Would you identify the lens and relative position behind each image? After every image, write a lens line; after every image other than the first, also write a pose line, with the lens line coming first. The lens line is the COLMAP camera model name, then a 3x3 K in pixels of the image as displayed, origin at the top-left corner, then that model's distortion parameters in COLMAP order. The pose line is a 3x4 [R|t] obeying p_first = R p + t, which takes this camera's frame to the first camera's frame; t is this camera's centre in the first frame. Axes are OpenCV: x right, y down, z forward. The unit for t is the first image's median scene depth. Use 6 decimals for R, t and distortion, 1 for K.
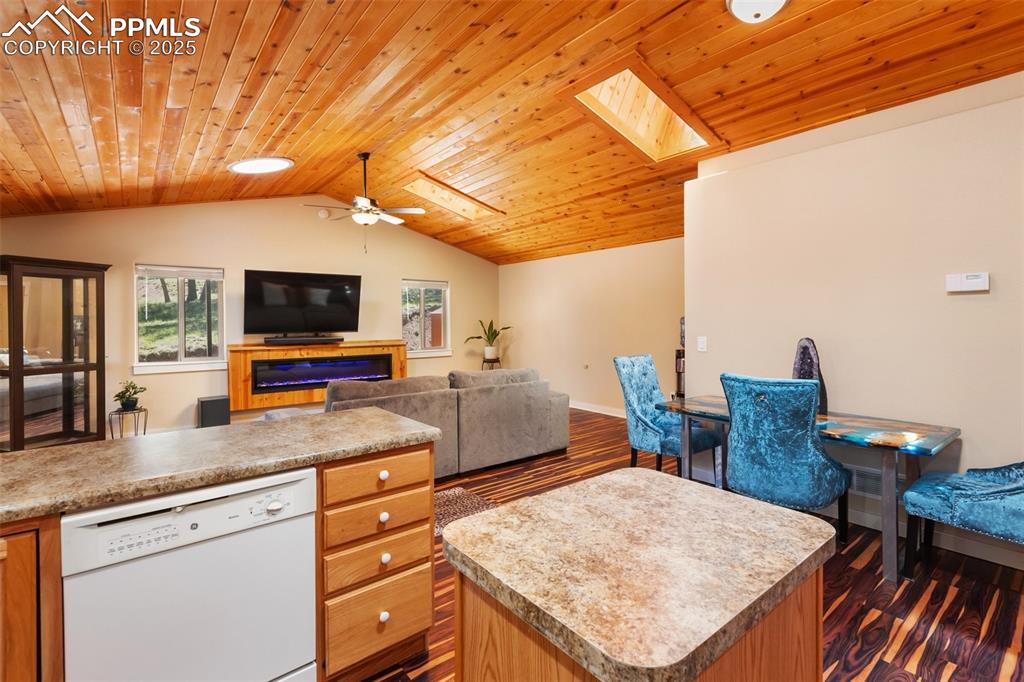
lens RADIAL K [[469.8, 0, 514.7], [0, 469.8, 322.4], [0, 0, 1]] dist [0.021108, -0.001046]
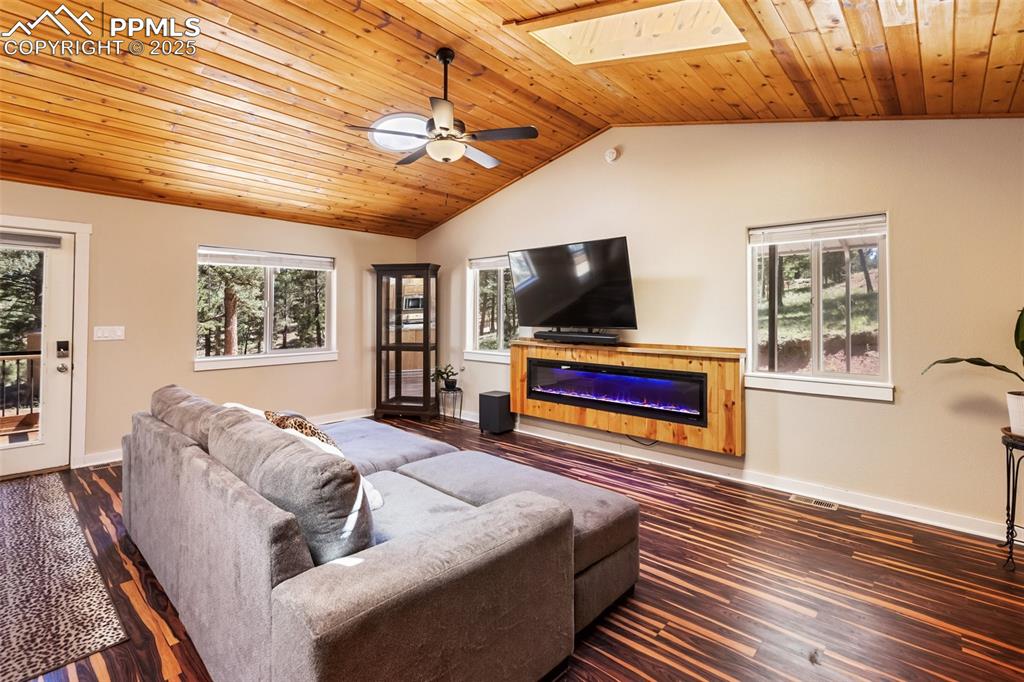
lens RADIAL K [[469.8, 0, 509.7], [0, 469.8, 307.5], [0, 0, 1]] dist [0.021108, -0.001046]
pose [[0.142540, -0.008807, -0.989750, 0.269832], [-0.003025, 0.999952, -0.009334, -0.002136], [0.989784, 0.004324, 0.142506, 0.824780]]
